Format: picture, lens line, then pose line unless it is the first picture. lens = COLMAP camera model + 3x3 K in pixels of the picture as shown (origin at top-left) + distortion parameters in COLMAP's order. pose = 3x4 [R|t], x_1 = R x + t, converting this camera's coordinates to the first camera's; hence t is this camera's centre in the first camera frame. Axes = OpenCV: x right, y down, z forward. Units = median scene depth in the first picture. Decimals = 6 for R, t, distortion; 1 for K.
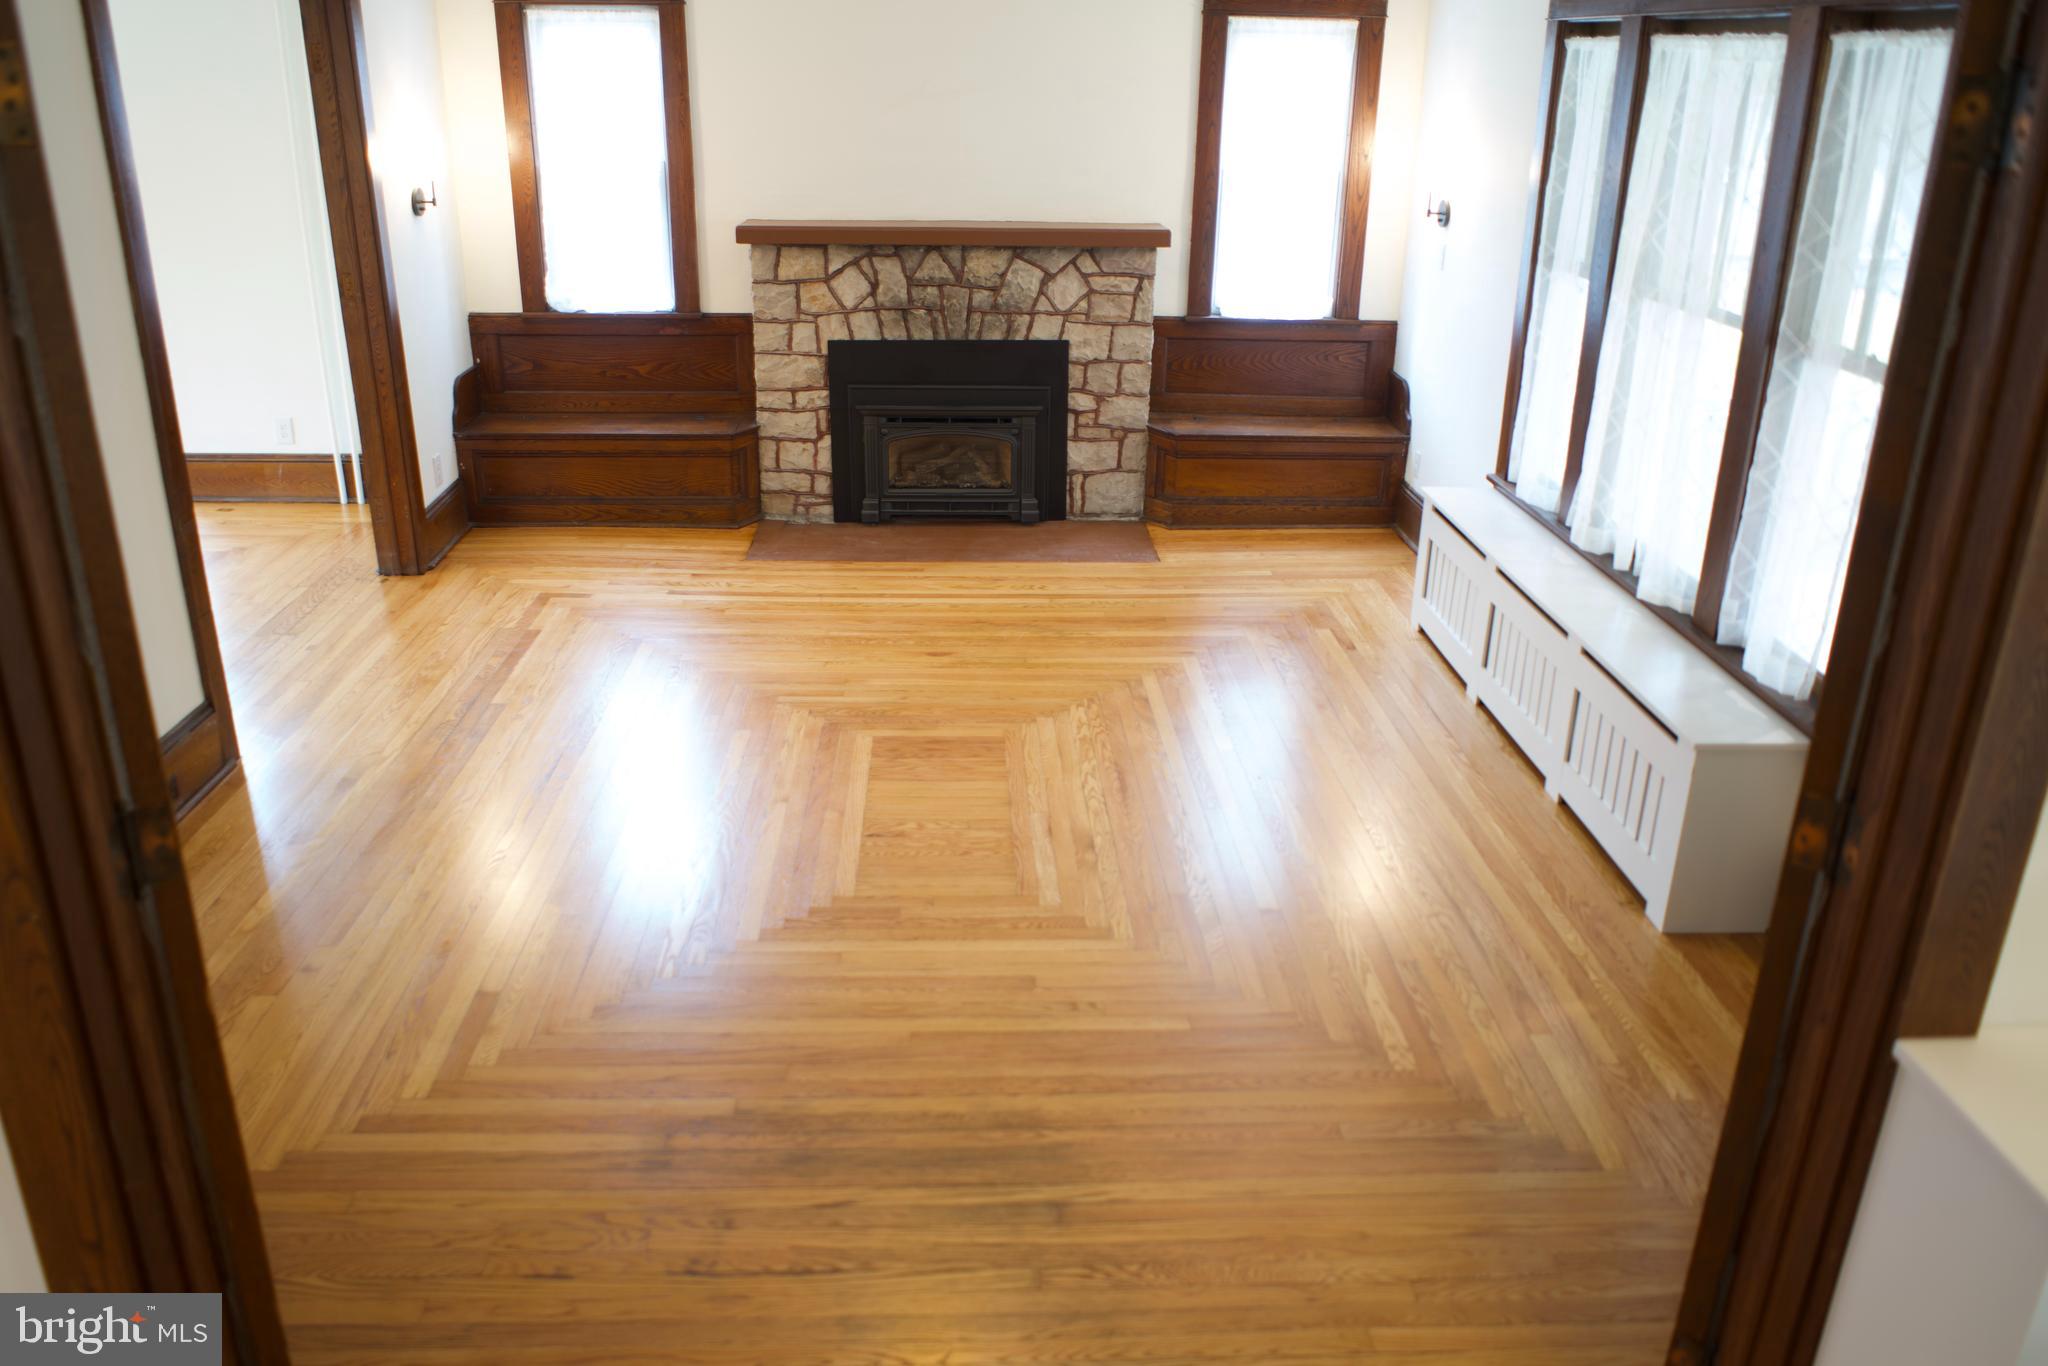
lens RADIAL K [[1557.3, 0, 1021.8], [0, 1557.3, 682.8], [0, 0, 1]] dist [-0.028472, -0.006946]
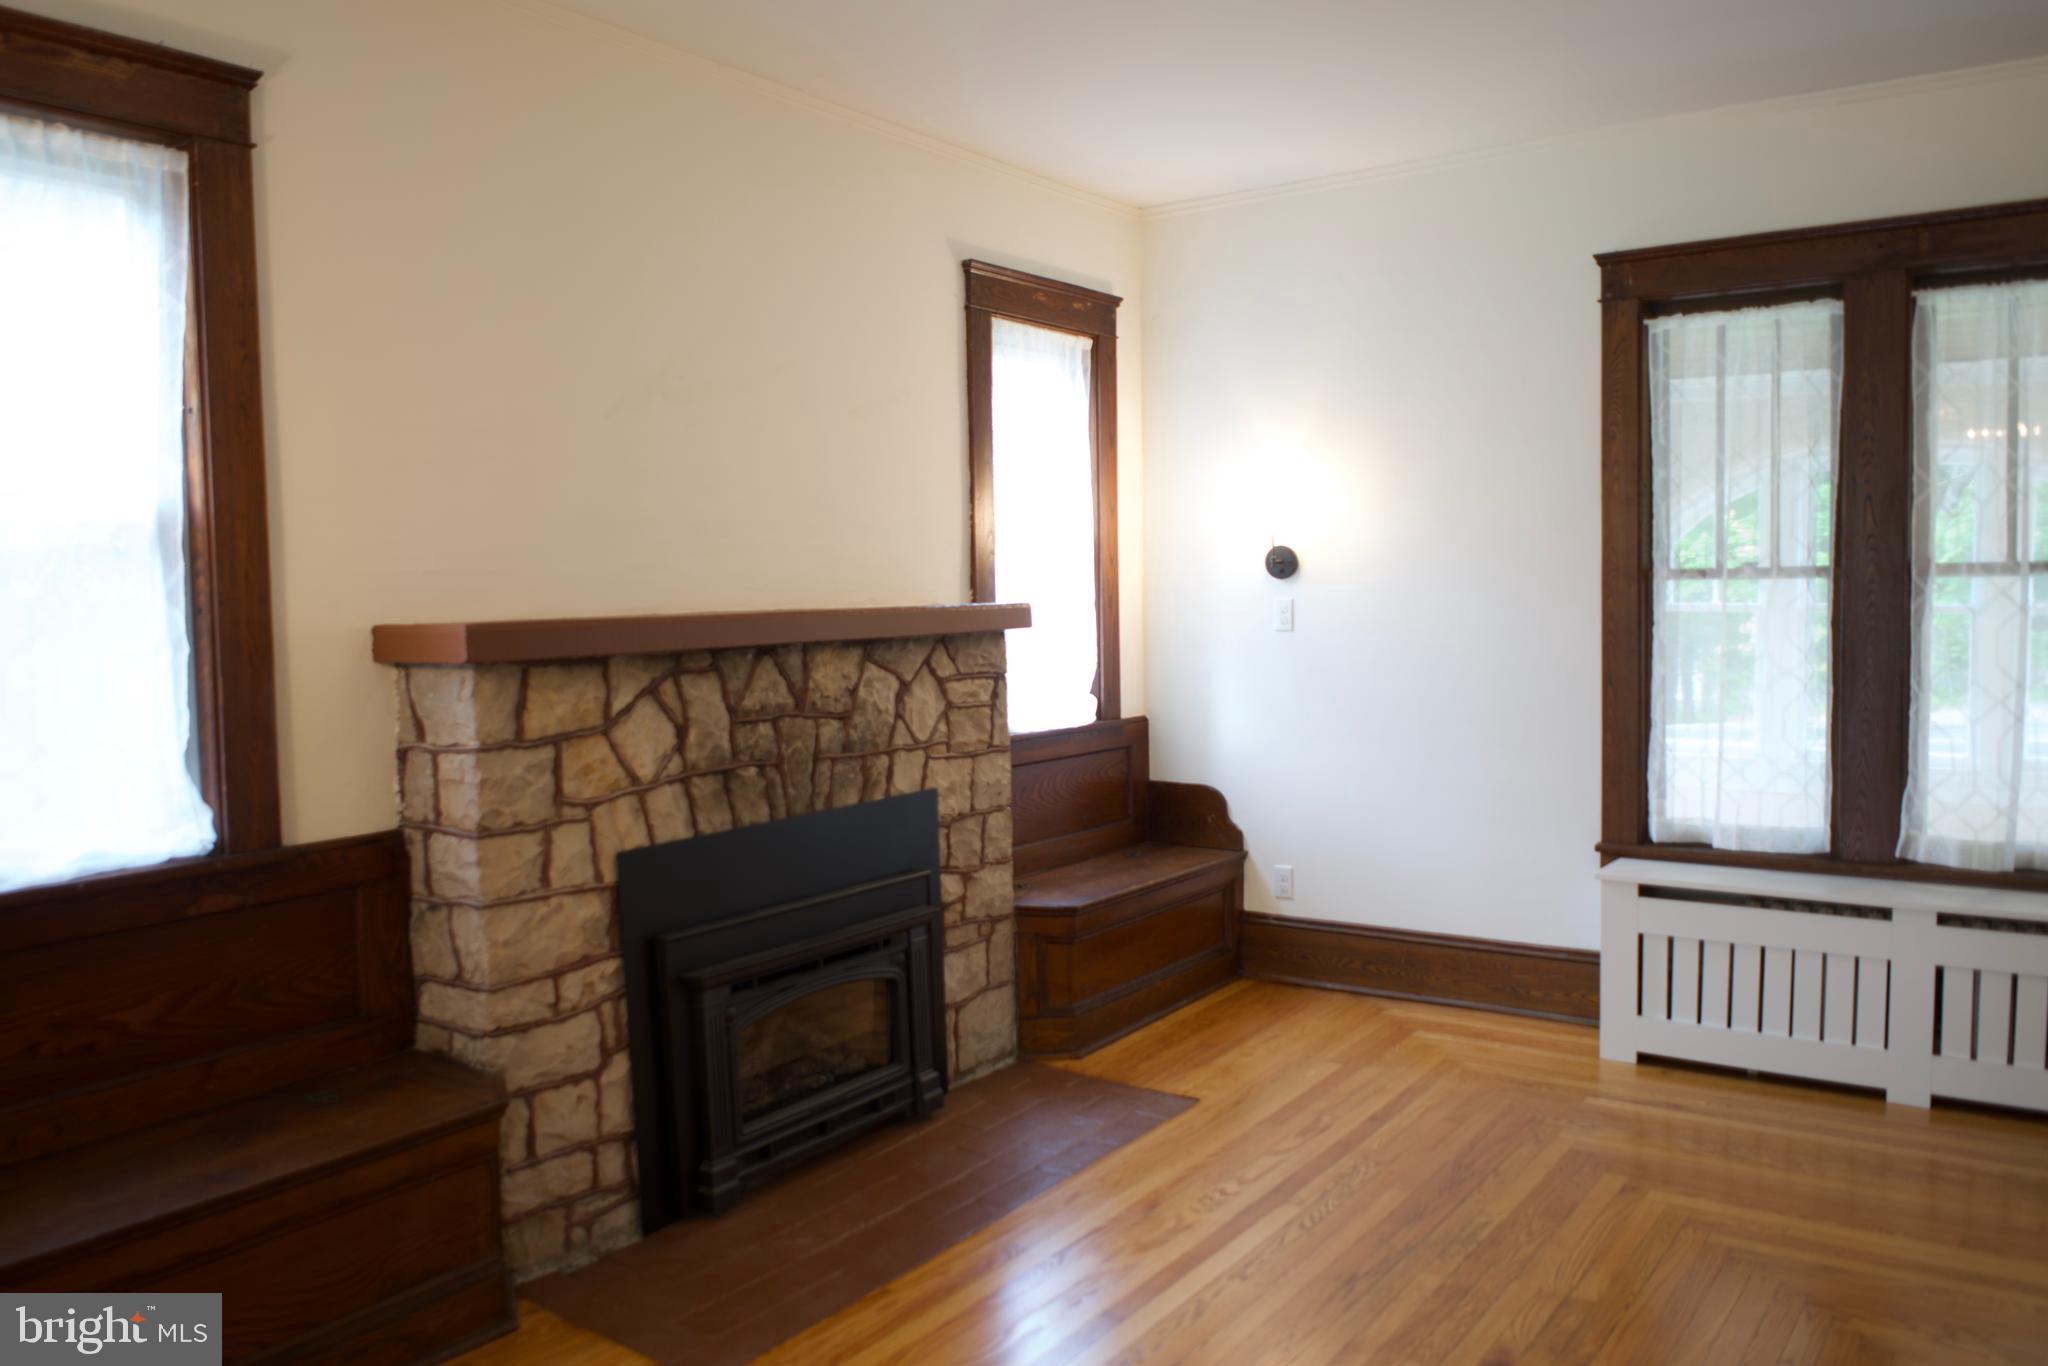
lens RADIAL K [[1557.3, 0, 1023.7], [0, 1557.3, 682.8], [0, 0, 1]] dist [-0.028472, -0.006946]
pose [[0.613183, -0.078098, 0.786071, -0.415616], [0.320937, 0.933902, -0.157565, -0.153650], [-0.721807, 0.348896, 0.597717, 0.606565]]
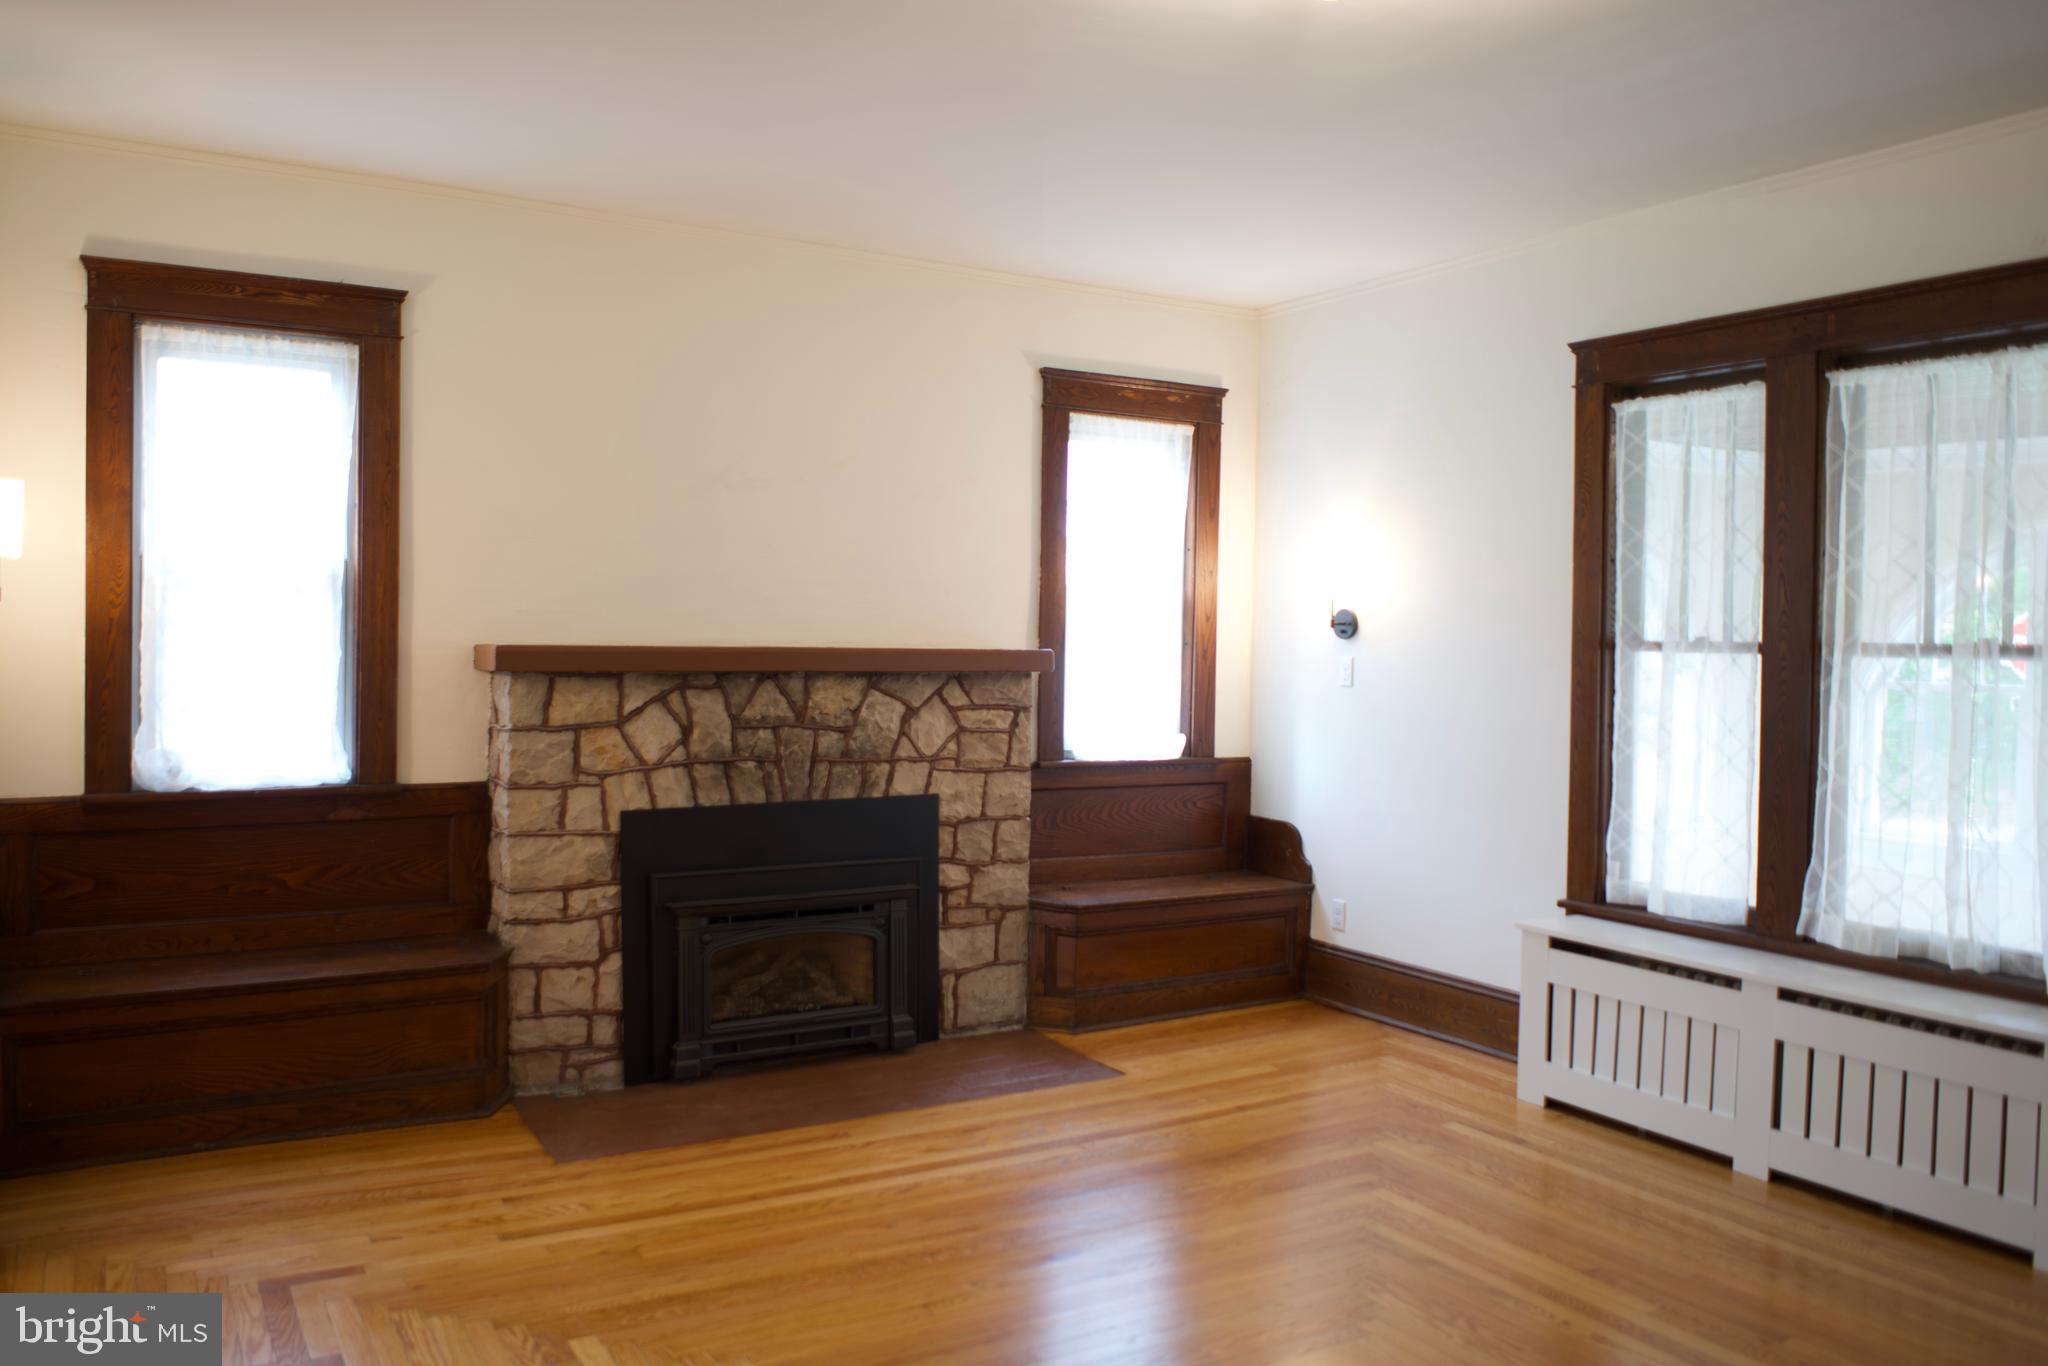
lens RADIAL K [[1557.3, 0, 1021.6], [0, 1557.3, 679.0], [0, 0, 1]] dist [-0.028472, -0.006946]
pose [[0.879638, -0.016248, 0.475367, -0.290173], [0.176099, 0.939522, -0.293748, -0.045282], [-0.441845, 0.342104, 0.829300, 0.343116]]
